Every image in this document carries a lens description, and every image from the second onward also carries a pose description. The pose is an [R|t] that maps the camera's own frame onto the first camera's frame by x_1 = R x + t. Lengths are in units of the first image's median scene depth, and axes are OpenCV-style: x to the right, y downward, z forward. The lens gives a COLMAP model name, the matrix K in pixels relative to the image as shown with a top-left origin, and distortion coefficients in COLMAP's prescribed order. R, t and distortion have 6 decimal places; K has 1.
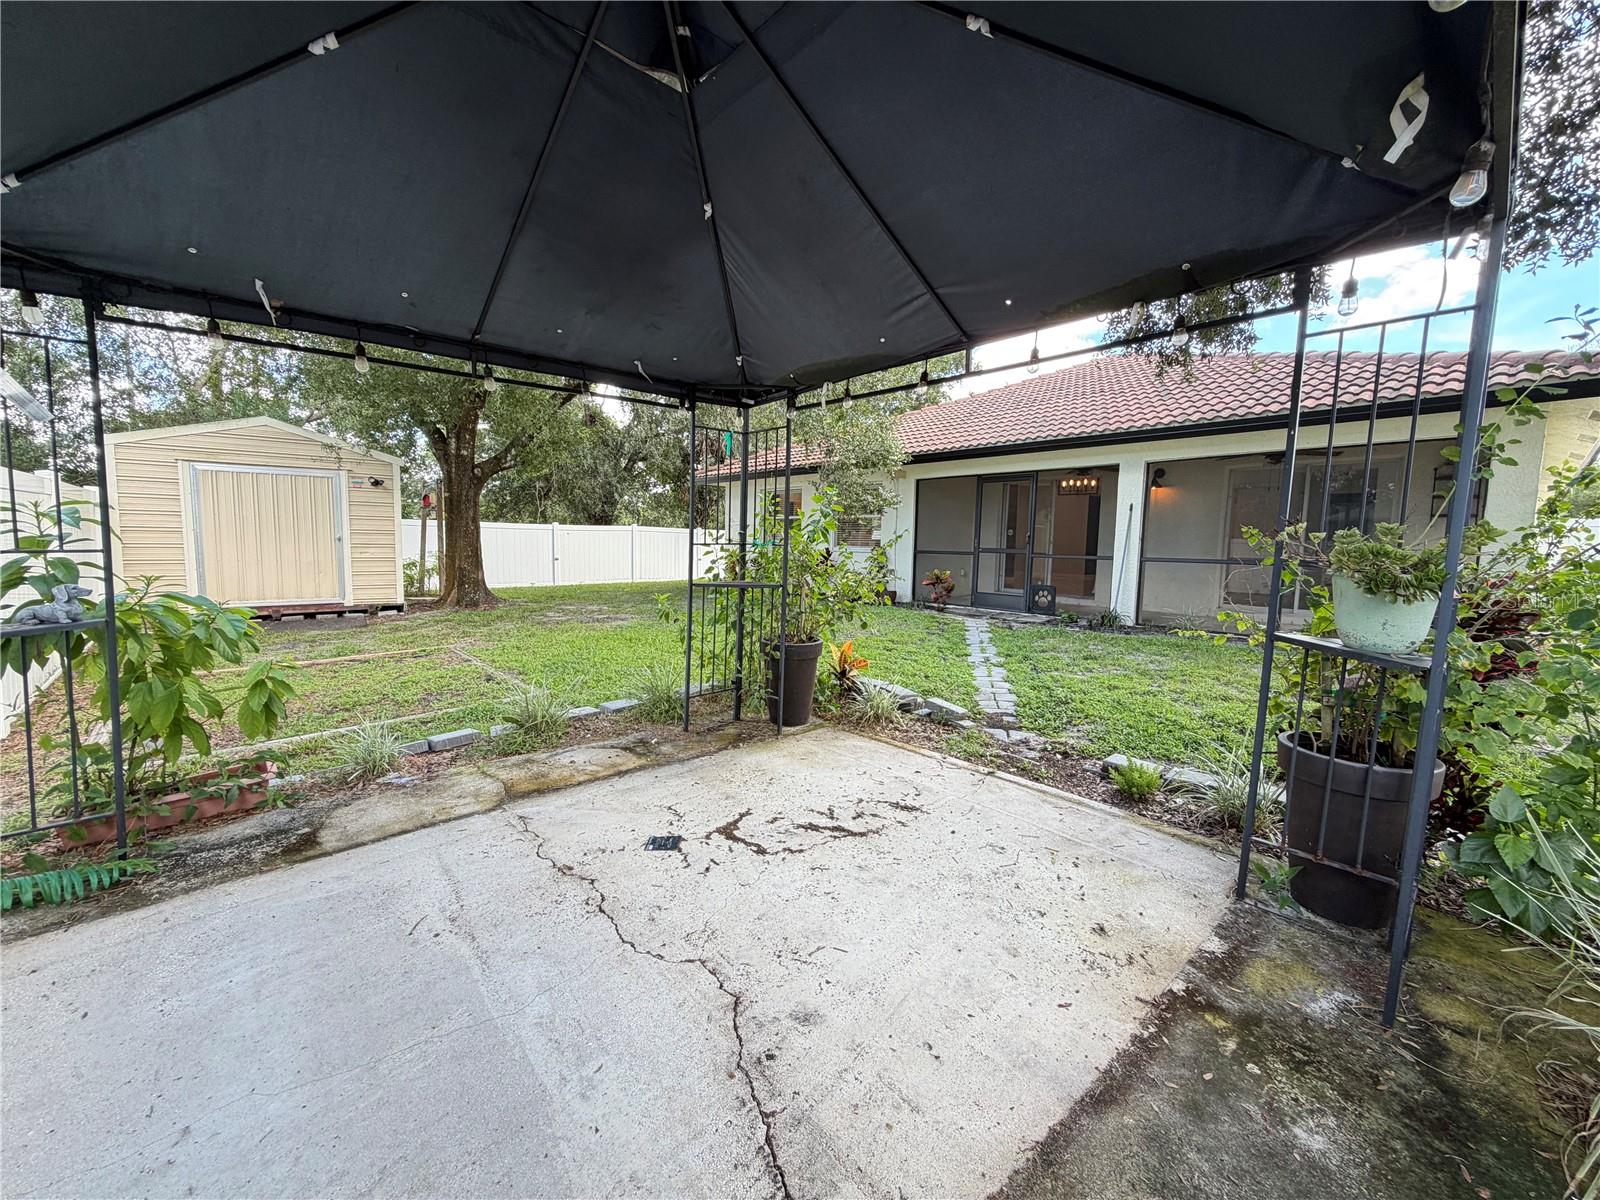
lens RADIAL K [[640.9, 0, 797.7], [0, 640.9, 598.8], [0, 0, 1]] dist [0.001360, 0.000257]
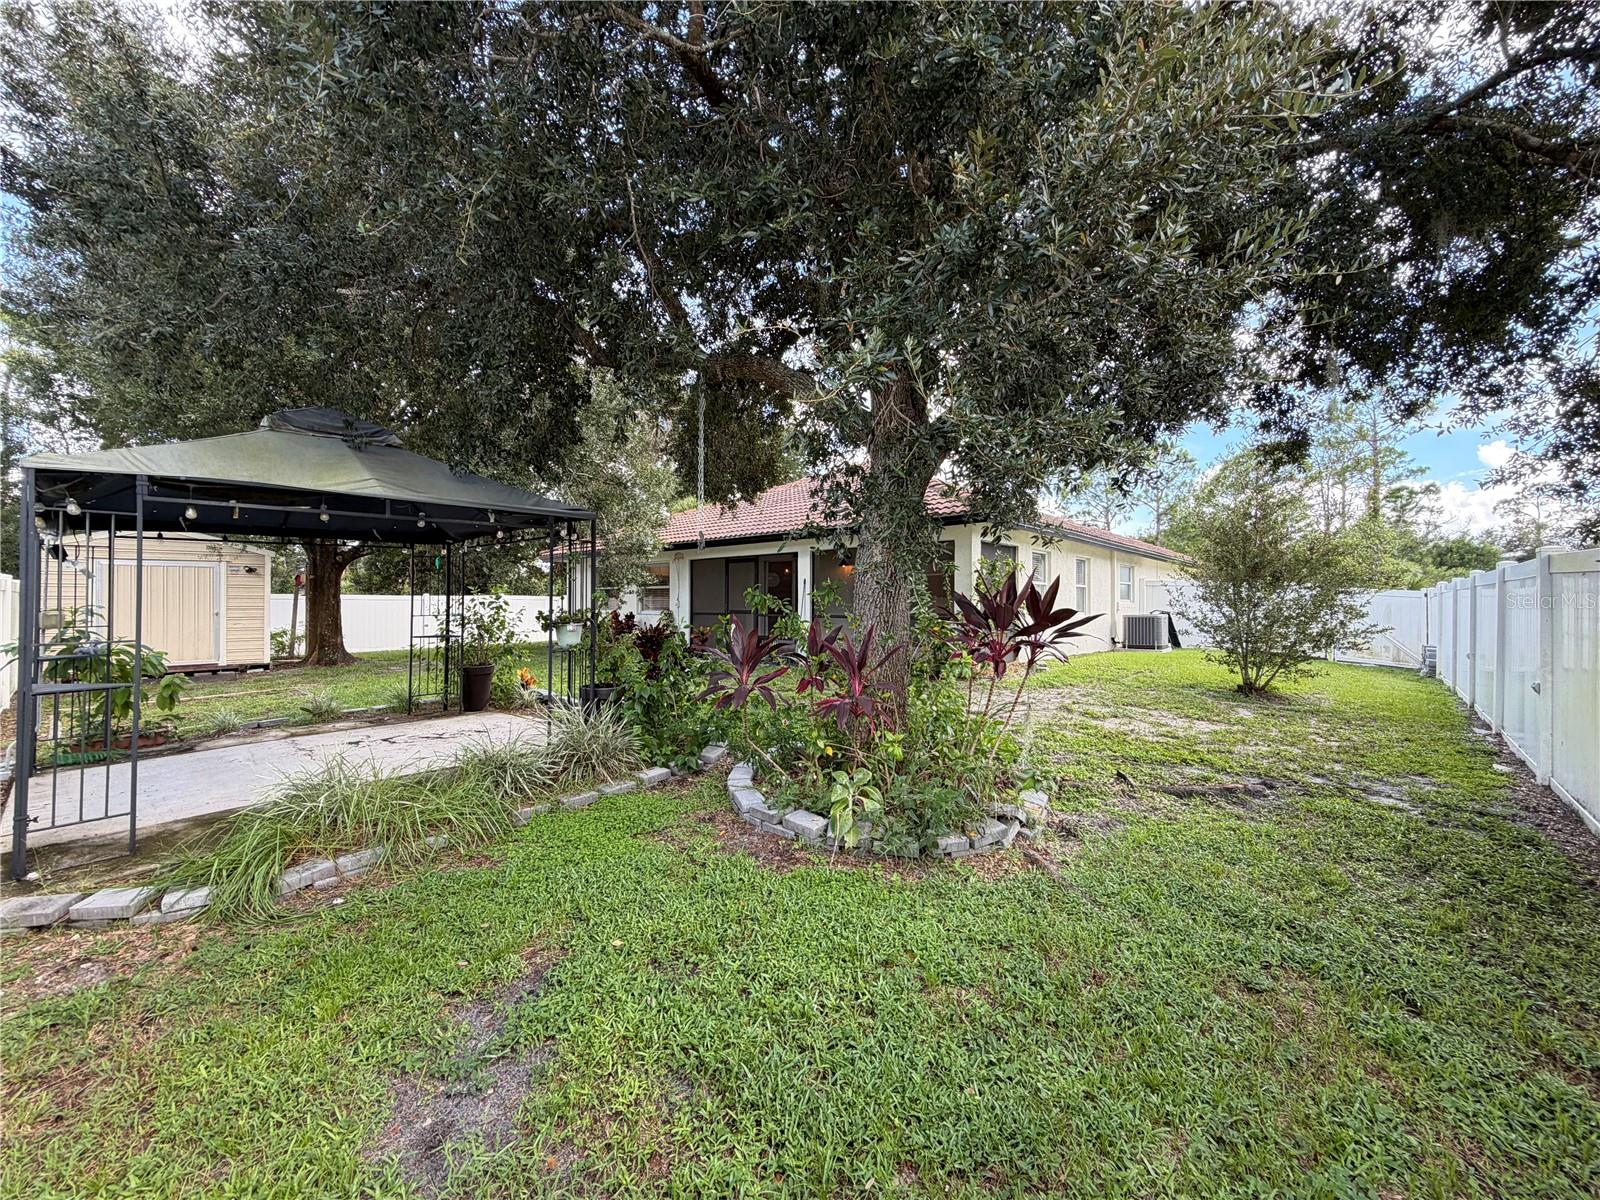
lens RADIAL K [[640.9, 0, 797.7], [0, 640.9, 598.8], [0, 0, 1]] dist [0.001360, 0.000257]
pose [[0.993493, -0.017588, 0.112529, 0.260586], [0.028081, 0.995330, -0.092358, 0.025024], [-0.110380, 0.094917, 0.989347, -0.353694]]
